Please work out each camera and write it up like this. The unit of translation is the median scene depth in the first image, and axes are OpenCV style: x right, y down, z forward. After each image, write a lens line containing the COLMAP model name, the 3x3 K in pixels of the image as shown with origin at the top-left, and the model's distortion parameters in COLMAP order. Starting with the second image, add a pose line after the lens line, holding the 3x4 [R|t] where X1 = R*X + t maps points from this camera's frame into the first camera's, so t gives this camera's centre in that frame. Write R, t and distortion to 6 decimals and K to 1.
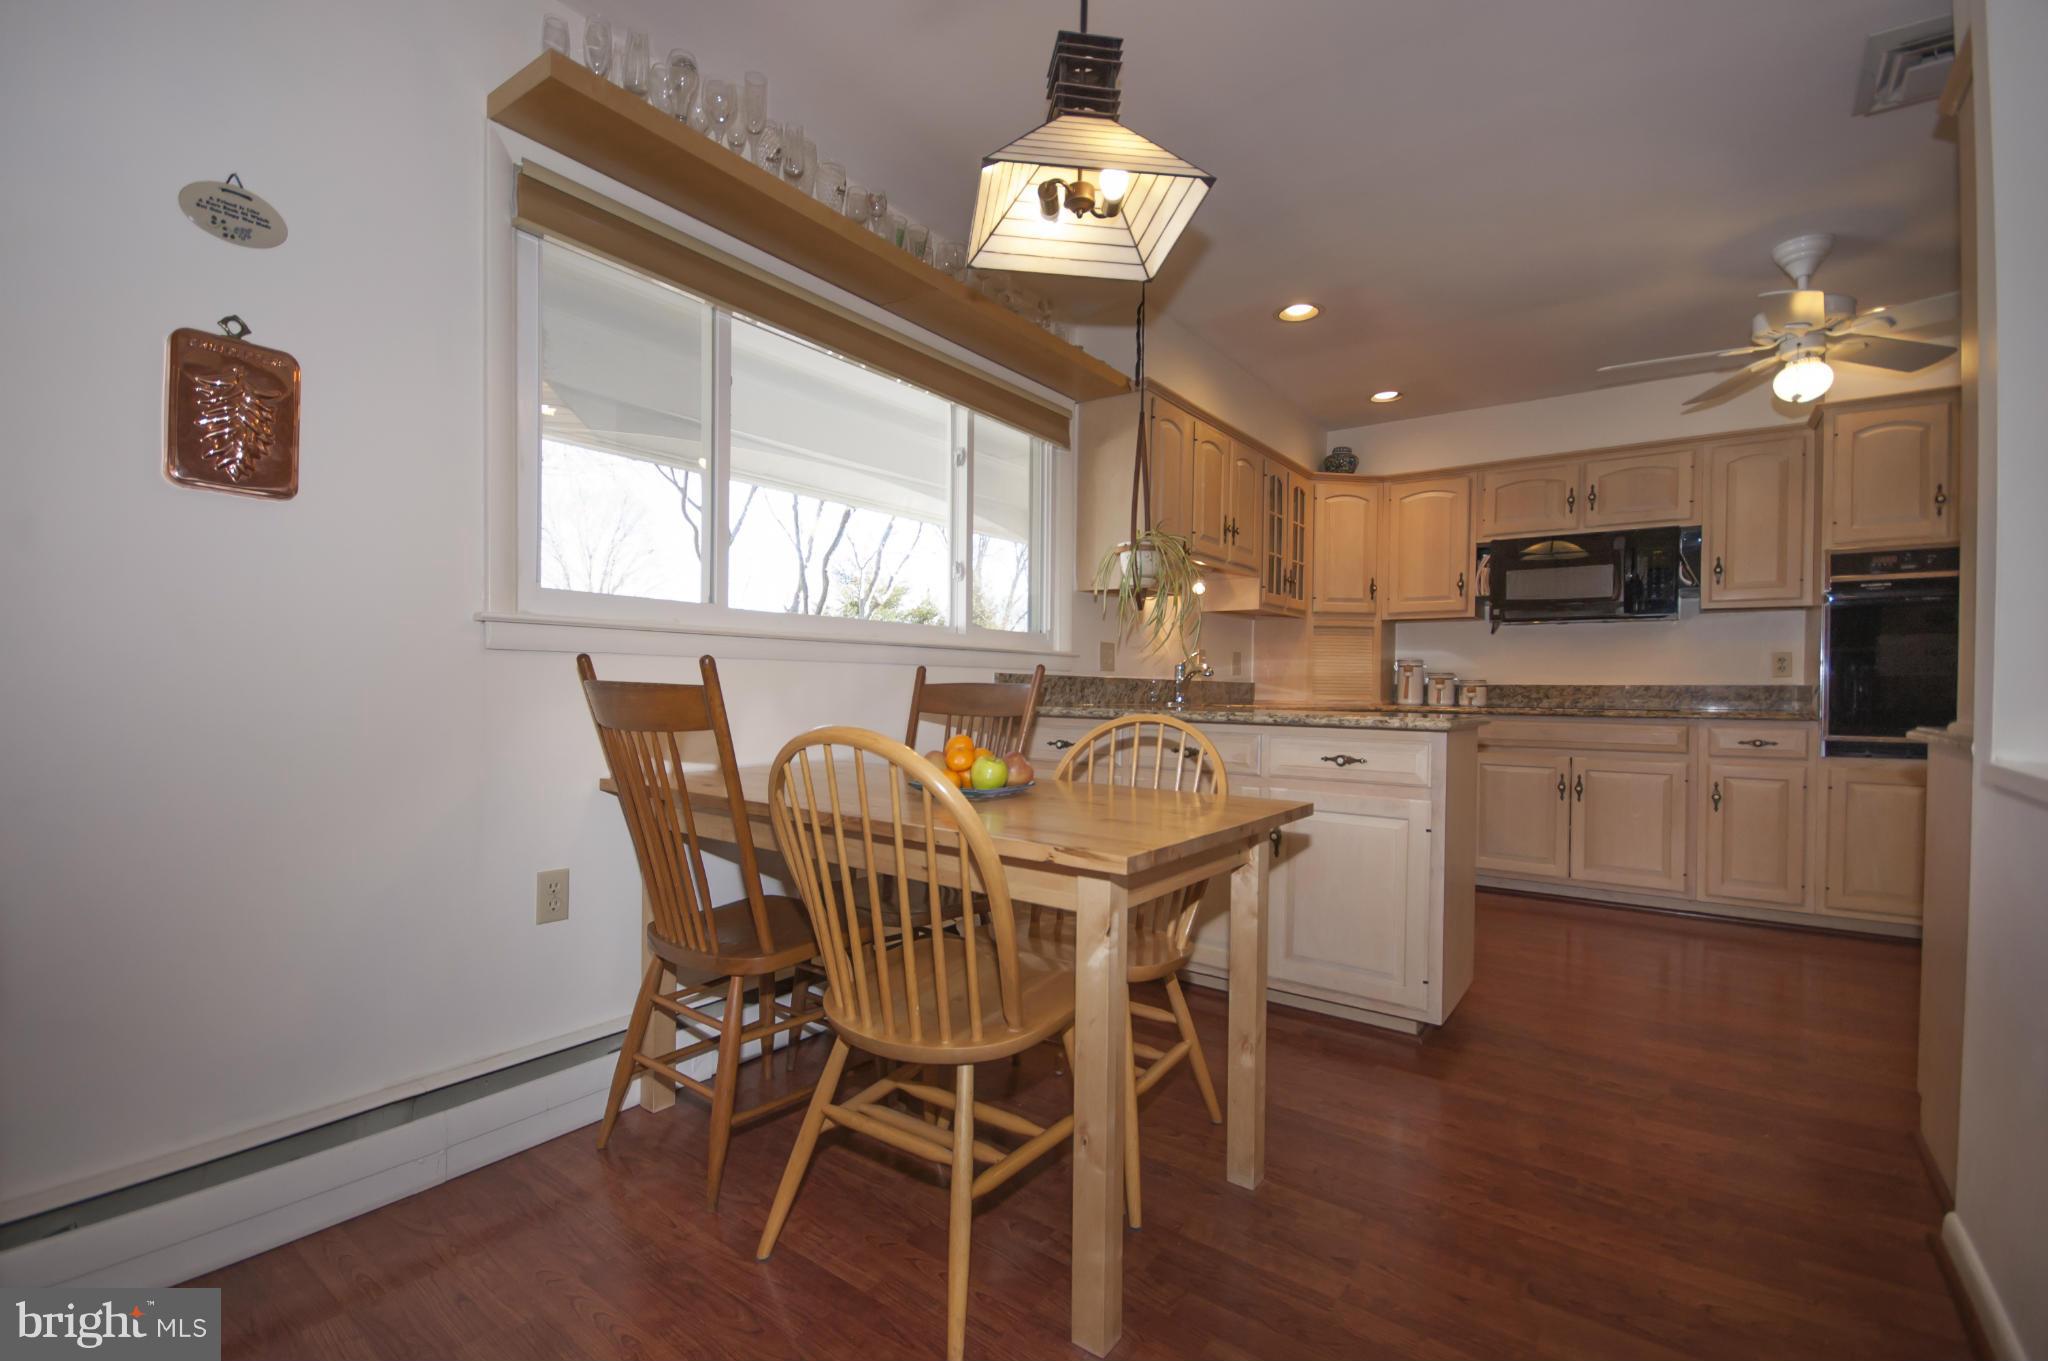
lens RADIAL K [[934.2, 0, 1022.3], [0, 934.2, 701.7], [0, 0, 1]] dist [-0.000046, 0.000020]
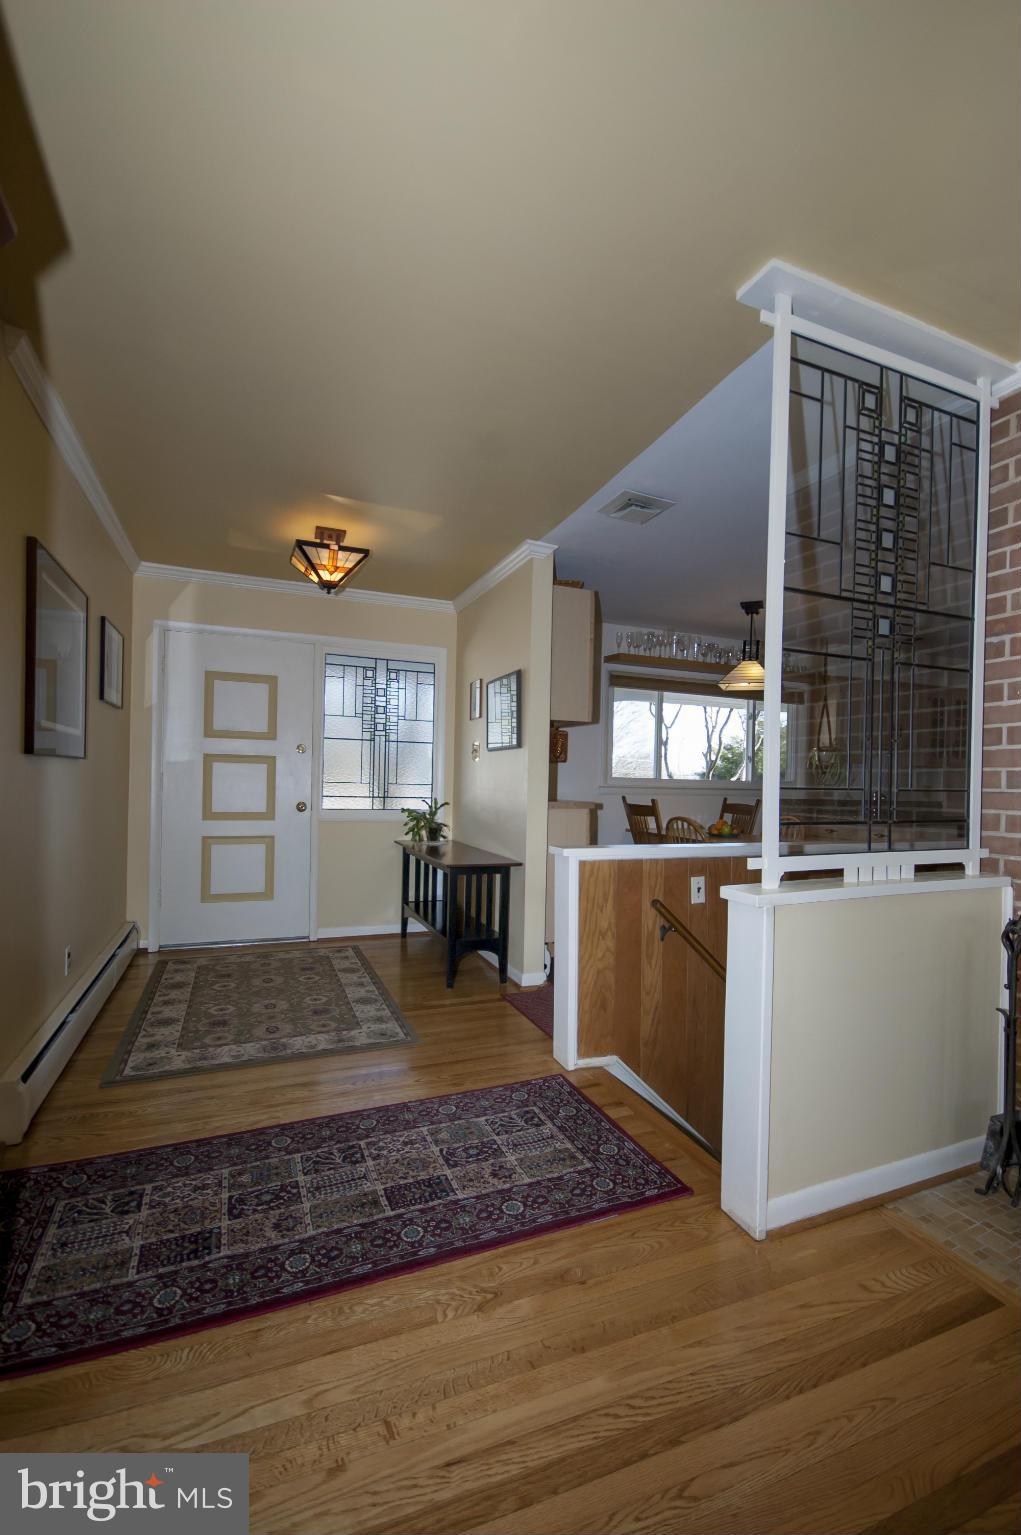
lens RADIAL K [[658.7, 0, 516.7], [0, 658.7, 773.1], [0, 0, 1]] dist [0.000155, 0.000040]
pose [[0.844564, 0.006901, -0.535410, 0.371895], [-0.024192, 0.999388, -0.025279, -0.037584], [0.534908, 0.034302, 0.844214, -0.927406]]
